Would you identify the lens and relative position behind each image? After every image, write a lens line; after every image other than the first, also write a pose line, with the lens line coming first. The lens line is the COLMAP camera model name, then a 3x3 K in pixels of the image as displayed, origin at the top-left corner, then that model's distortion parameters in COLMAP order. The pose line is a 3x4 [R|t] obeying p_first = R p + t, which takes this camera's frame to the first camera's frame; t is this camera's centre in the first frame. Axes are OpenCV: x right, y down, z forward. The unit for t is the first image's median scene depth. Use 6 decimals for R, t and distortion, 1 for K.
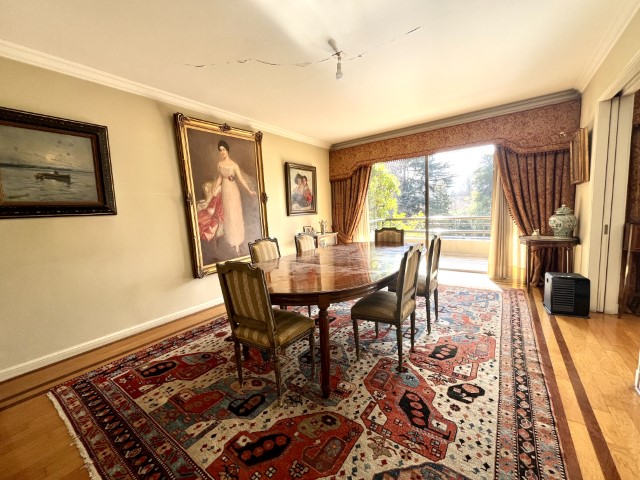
lens RADIAL K [[261.2, 0, 319.6], [0, 261.2, 240.6], [0, 0, 1]] dist [-0.004117, -0.000777]
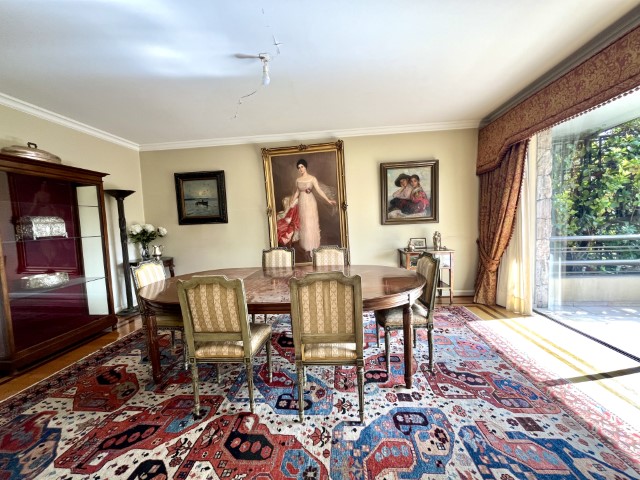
lens RADIAL K [[261.2, 0, 317.3], [0, 261.2, 239.2], [0, 0, 1]] dist [-0.004117, -0.000777]
pose [[0.501969, 0.081859, -0.861003, 0.713313], [-0.084507, 0.995390, 0.045367, -0.093074], [0.860747, 0.049987, 0.506572, 0.513581]]
